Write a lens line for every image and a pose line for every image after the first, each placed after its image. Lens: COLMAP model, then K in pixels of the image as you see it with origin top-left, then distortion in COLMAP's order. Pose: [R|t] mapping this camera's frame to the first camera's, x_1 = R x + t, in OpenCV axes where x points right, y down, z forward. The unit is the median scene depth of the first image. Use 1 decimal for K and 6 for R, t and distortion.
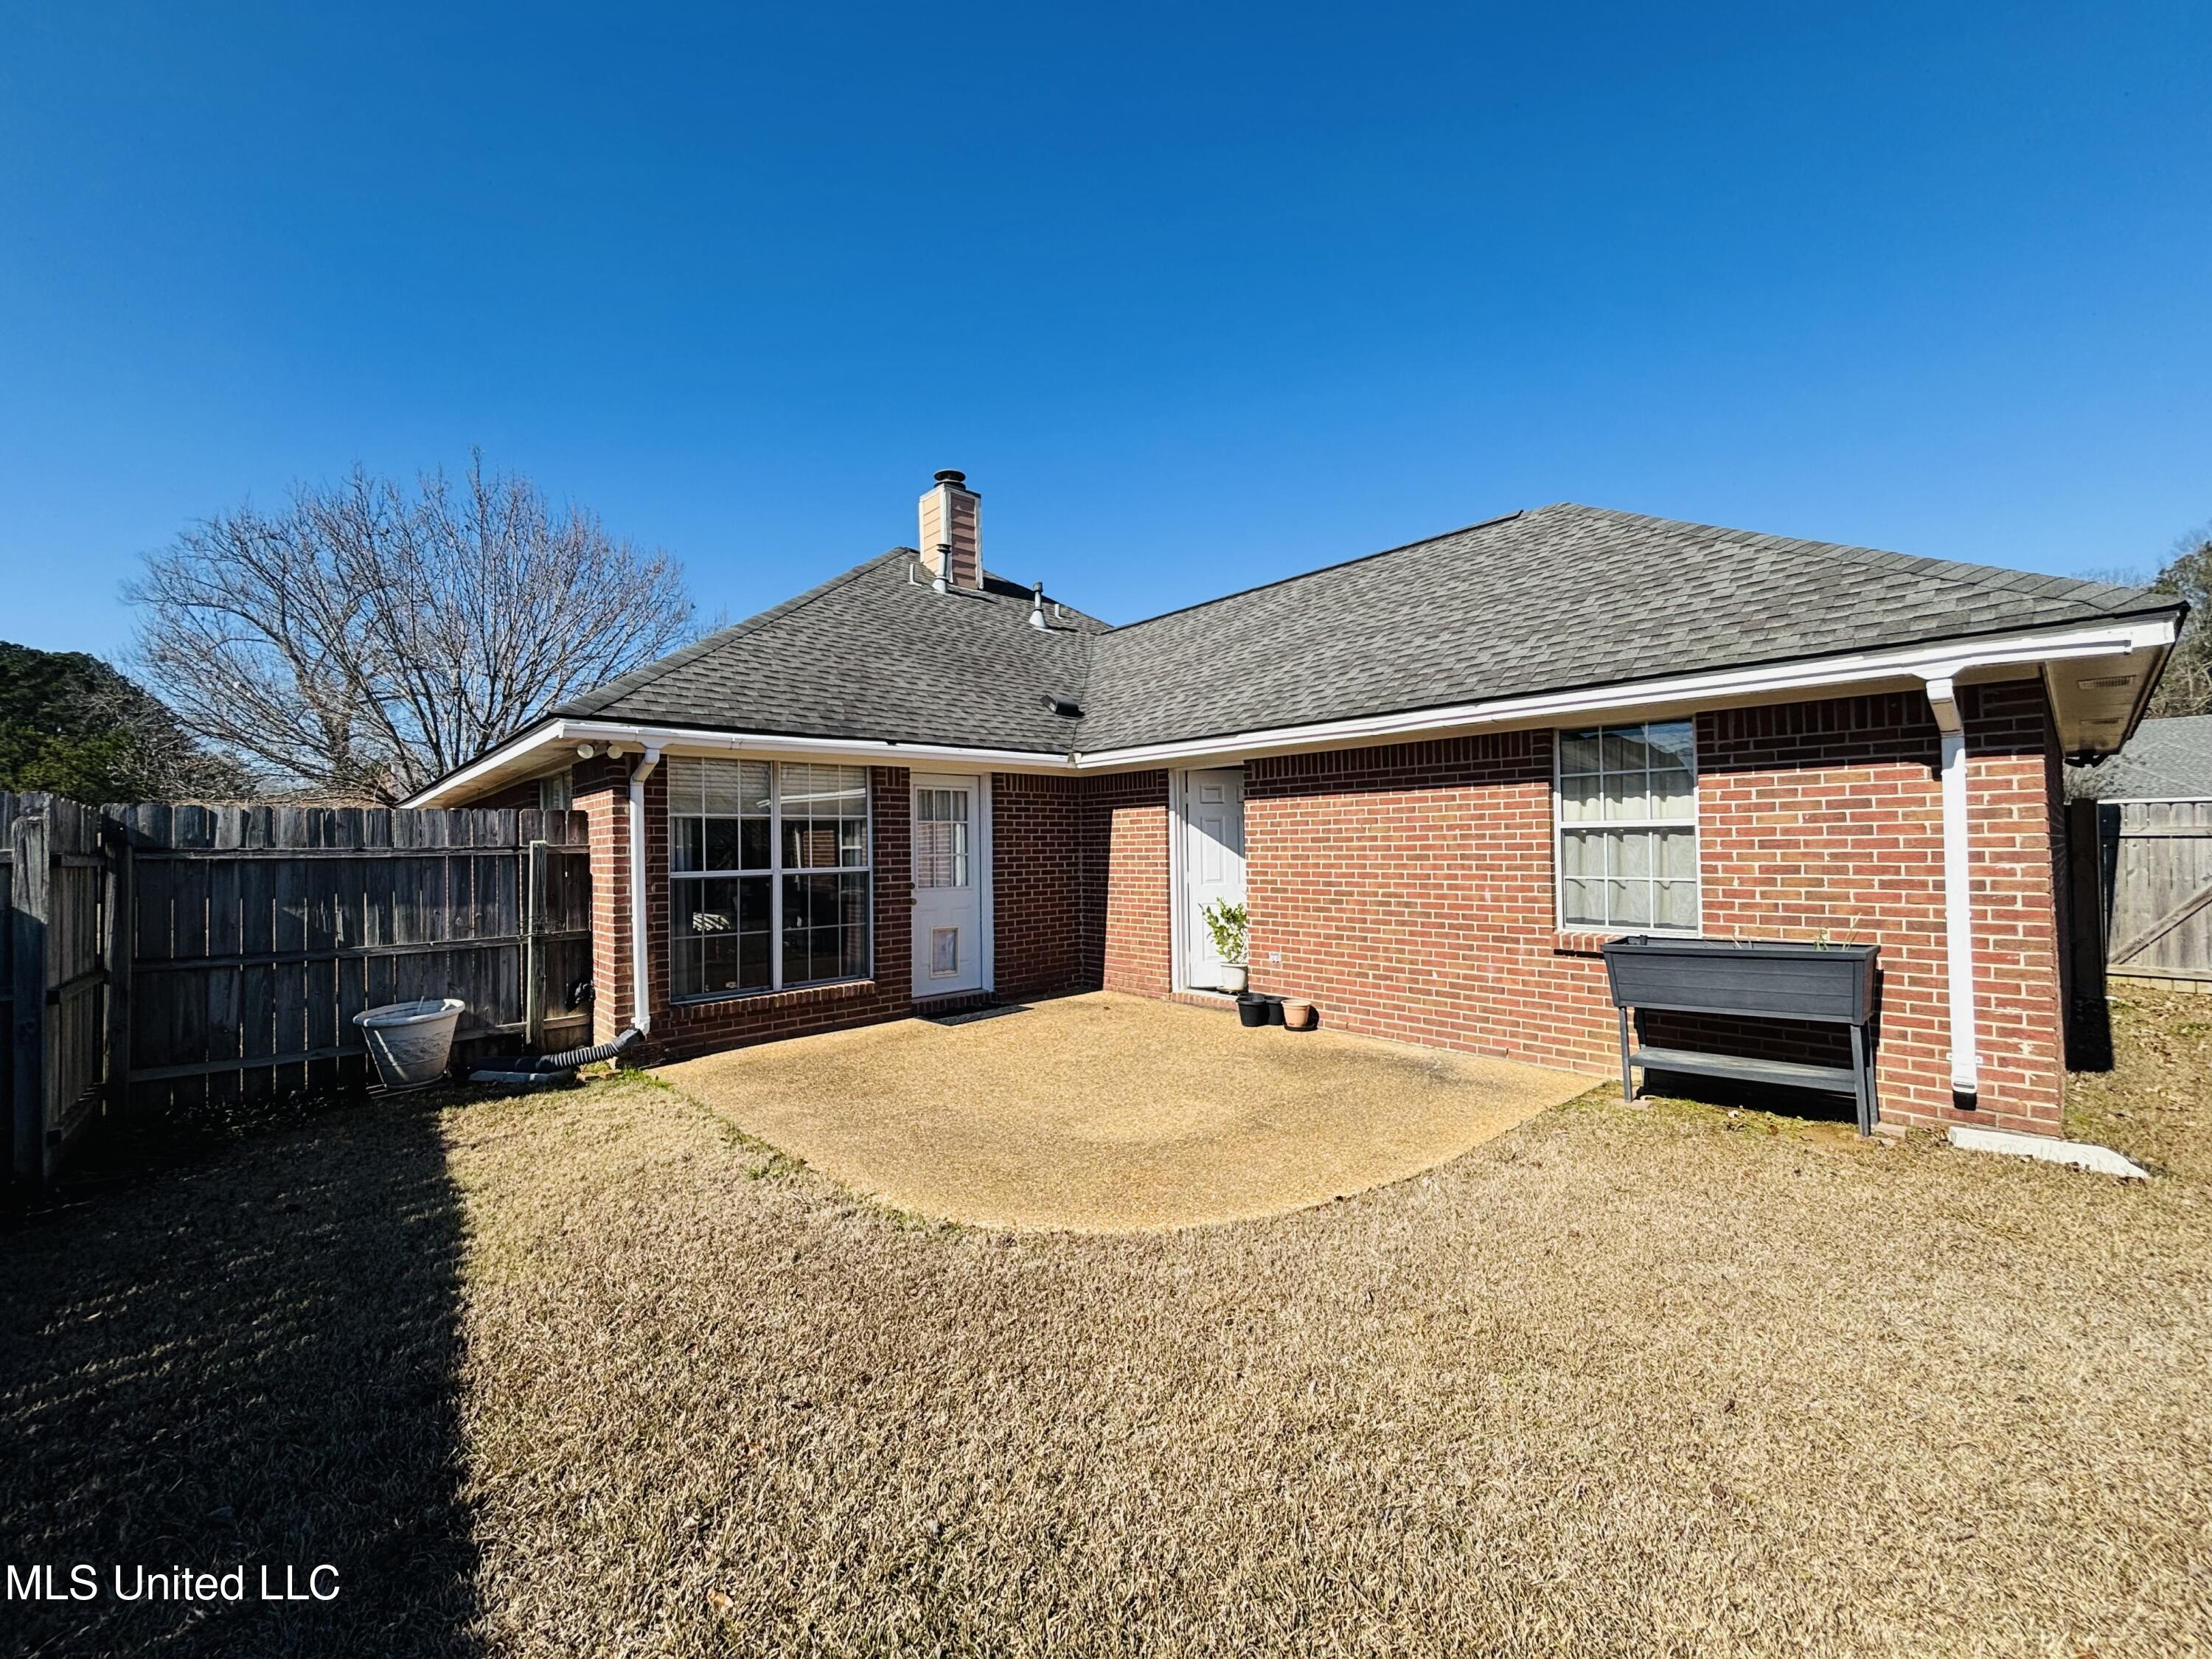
lens RADIAL K [[885.4, 0, 1091.6], [0, 885.4, 821.9], [0, 0, 1]] dist [0.001355, -0.000223]
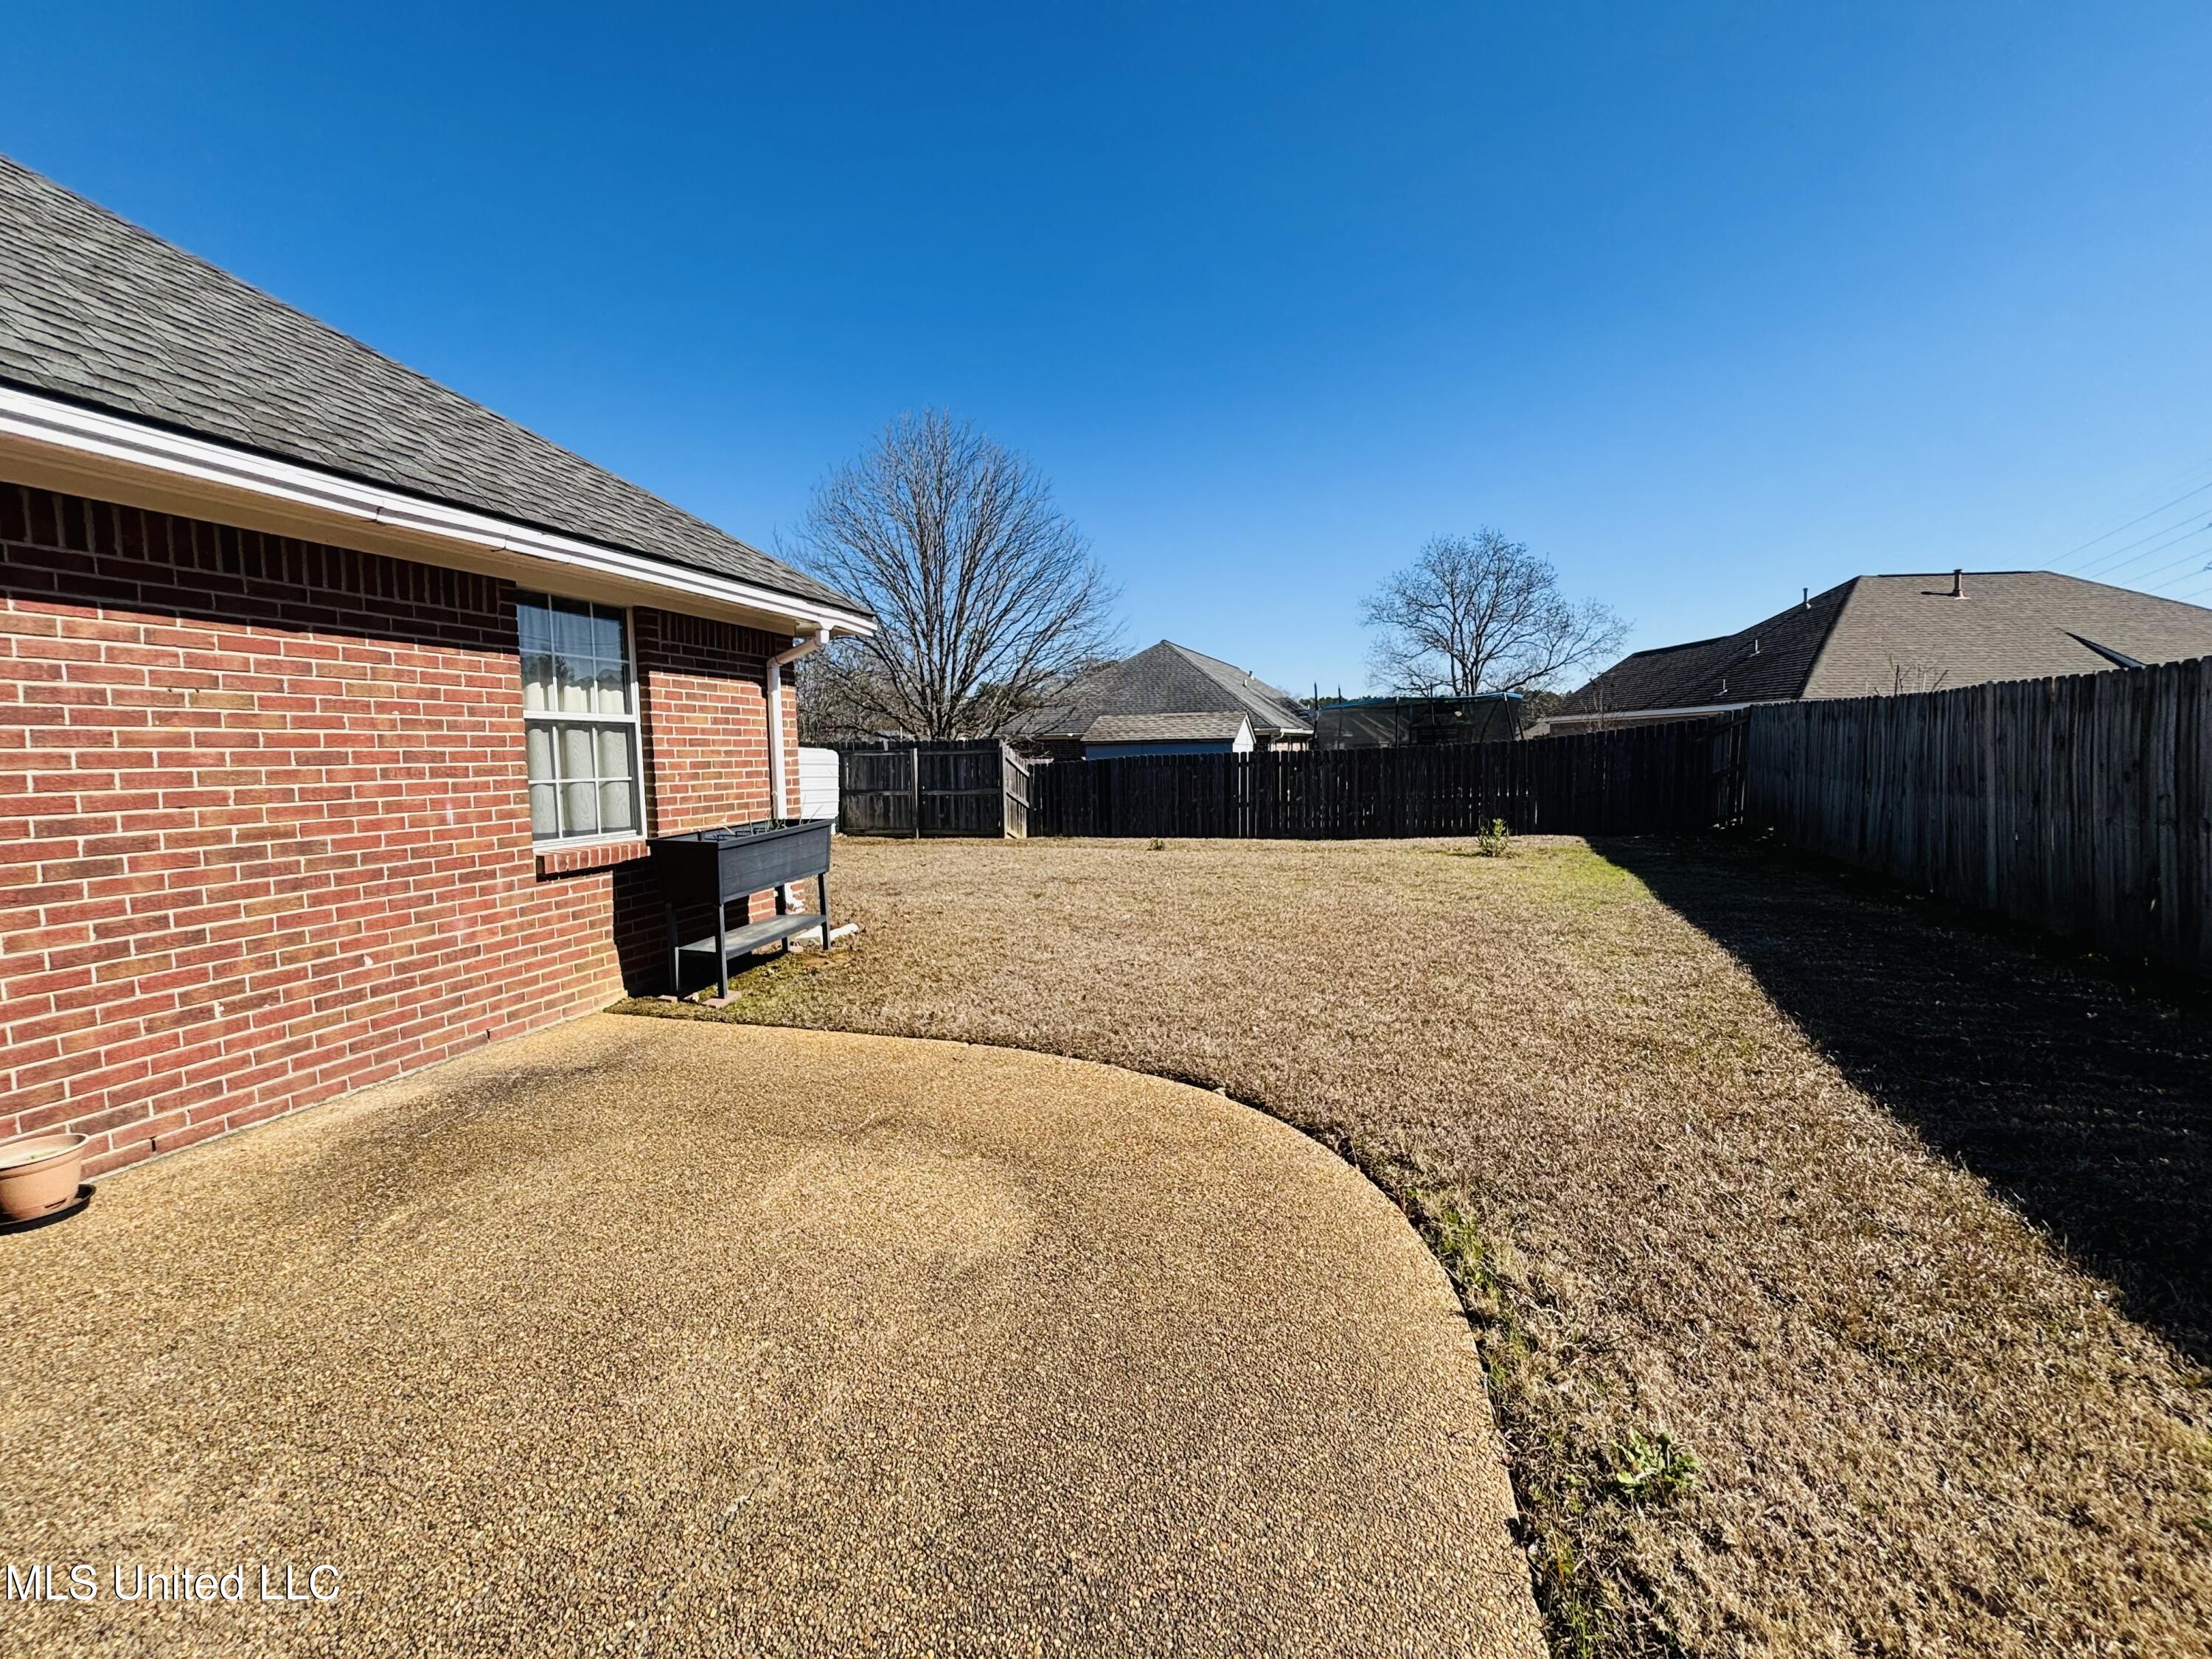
lens RADIAL K [[885.4, 0, 1099.2], [0, 885.4, 829.1], [0, 0, 1]] dist [0.001355, -0.000223]
pose [[-0.529194, -0.051743, 0.846922, -0.486323], [0.000729, 0.998111, 0.061435, 0.070536], [-0.848501, 0.033128, -0.528156, 1.240218]]
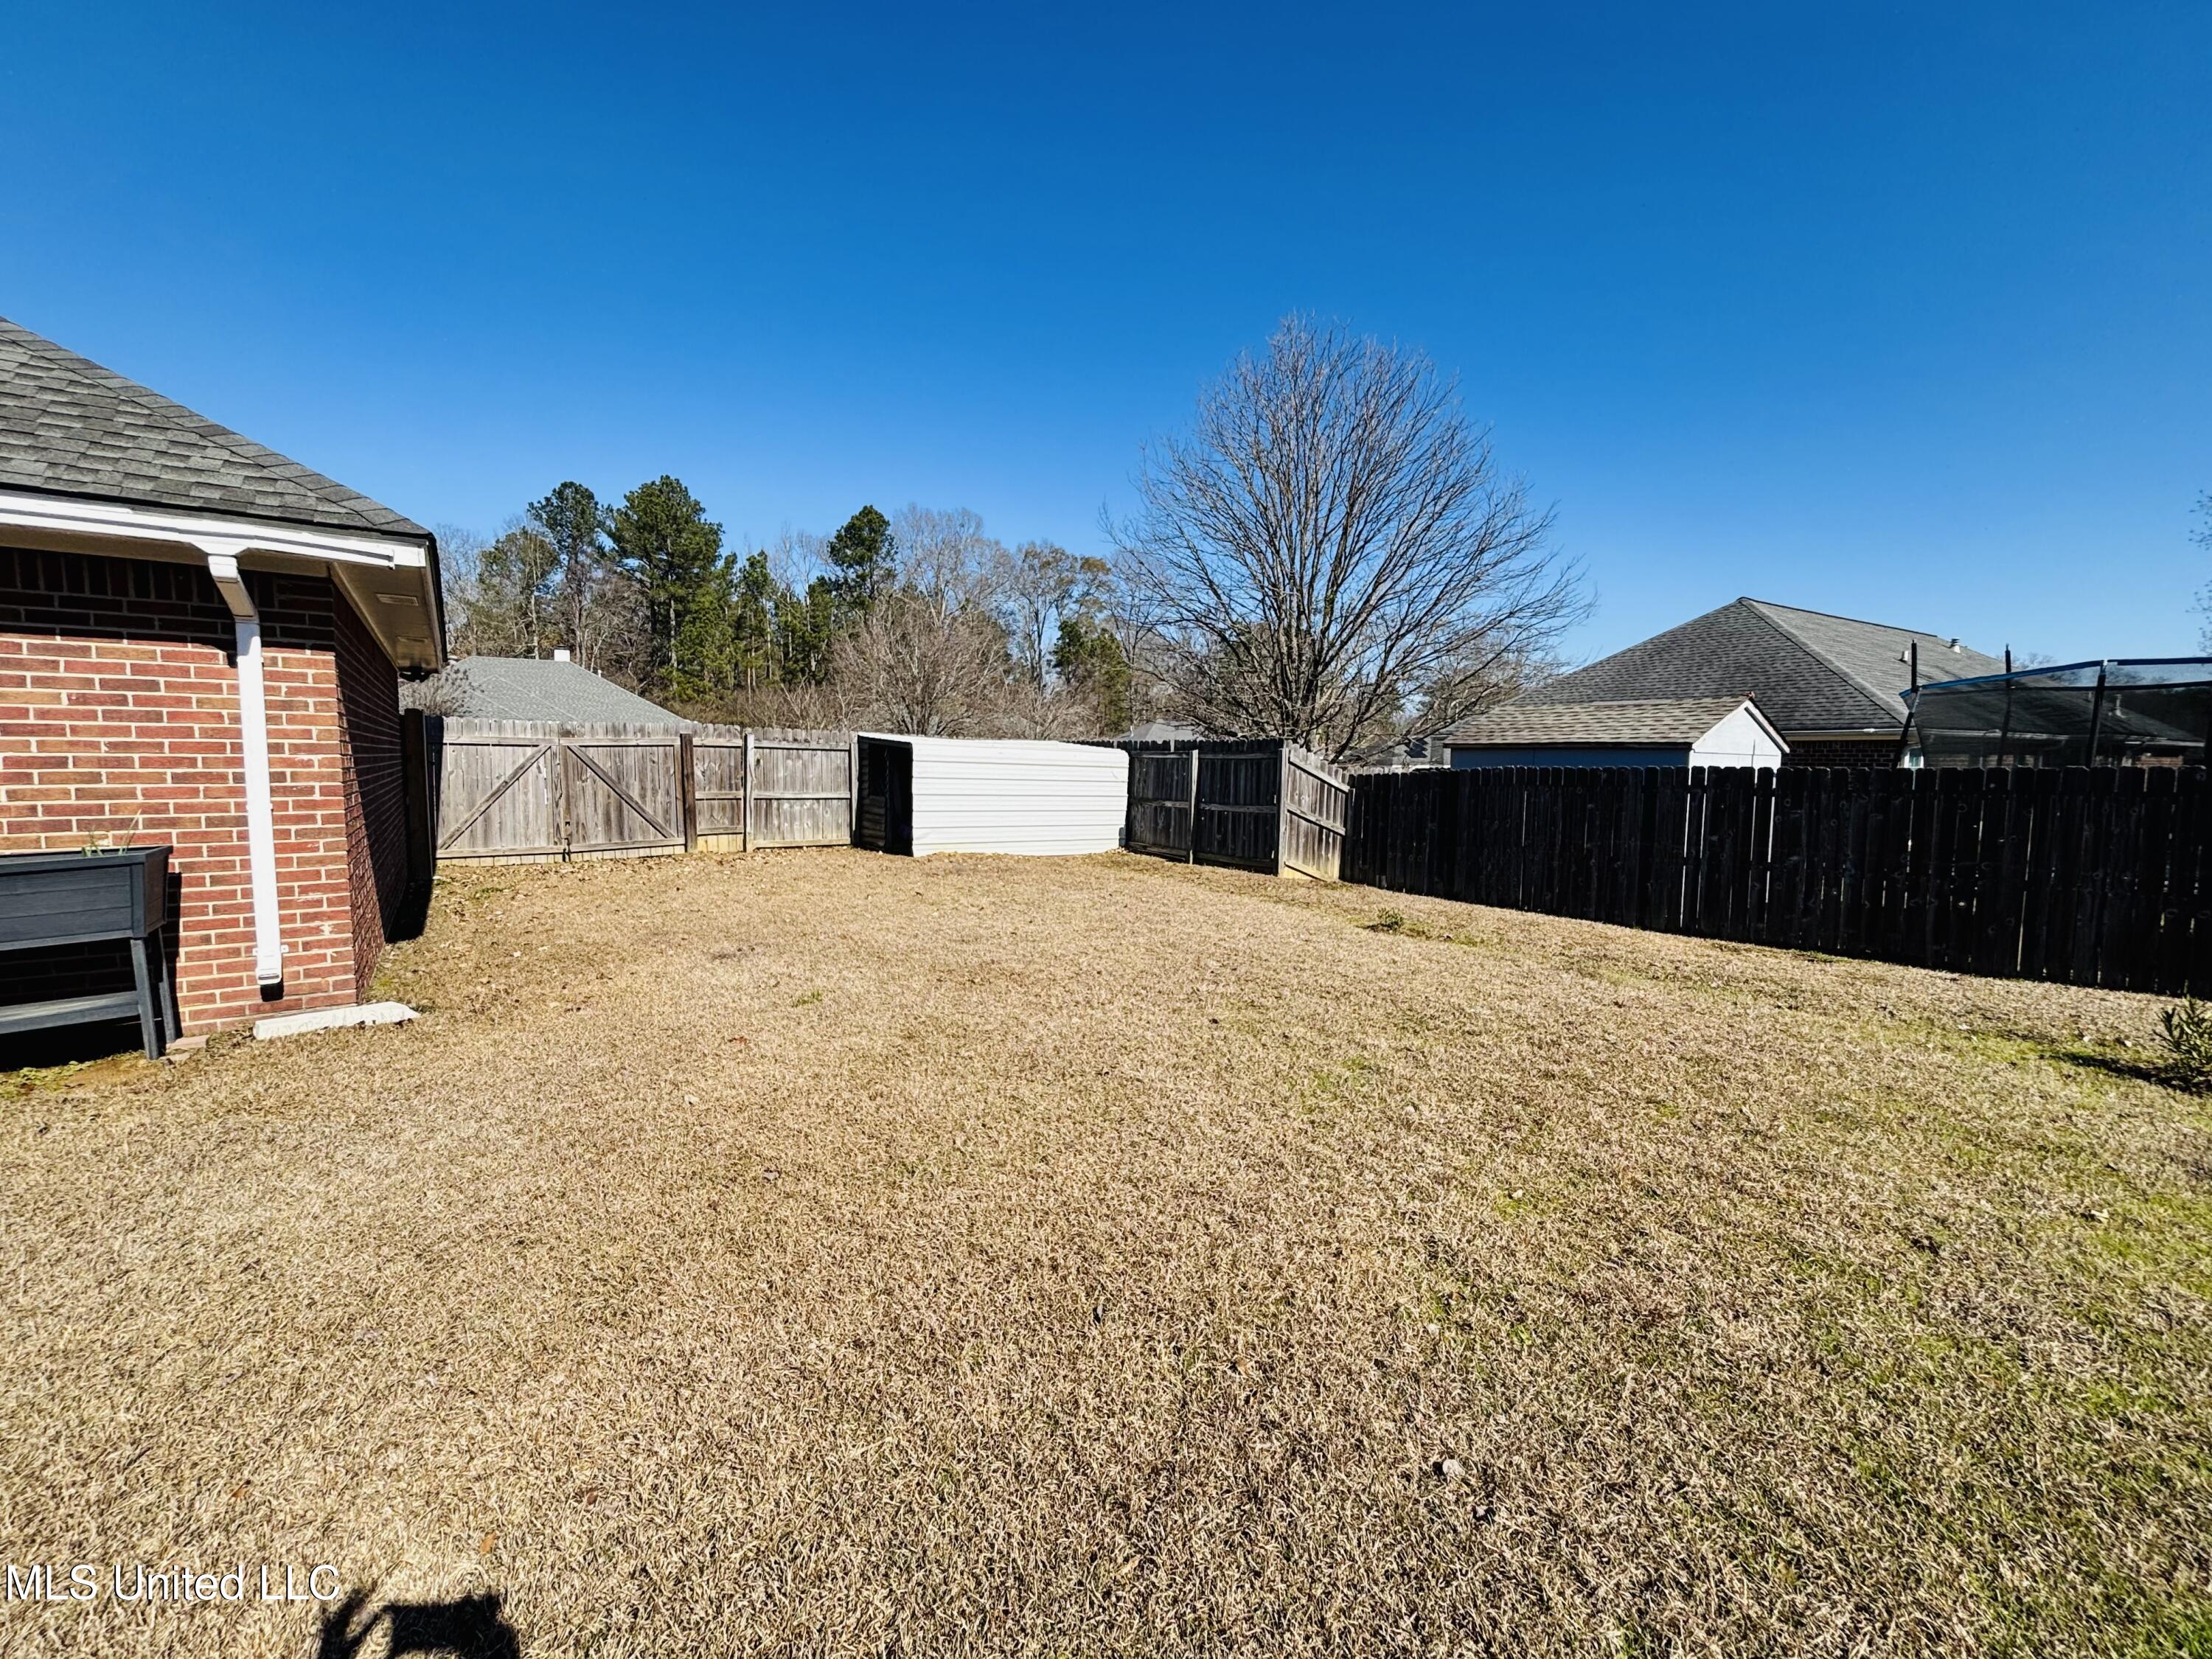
lens RADIAL K [[885.4, 0, 1101.4], [0, 885.4, 821.0], [0, 0, 1]] dist [0.001355, -0.000223]
pose [[0.106401, -0.059051, 0.992568, 0.096331], [-0.035567, 0.997370, 0.063150, 0.023662], [-0.993687, -0.042022, 0.104021, -0.029485]]
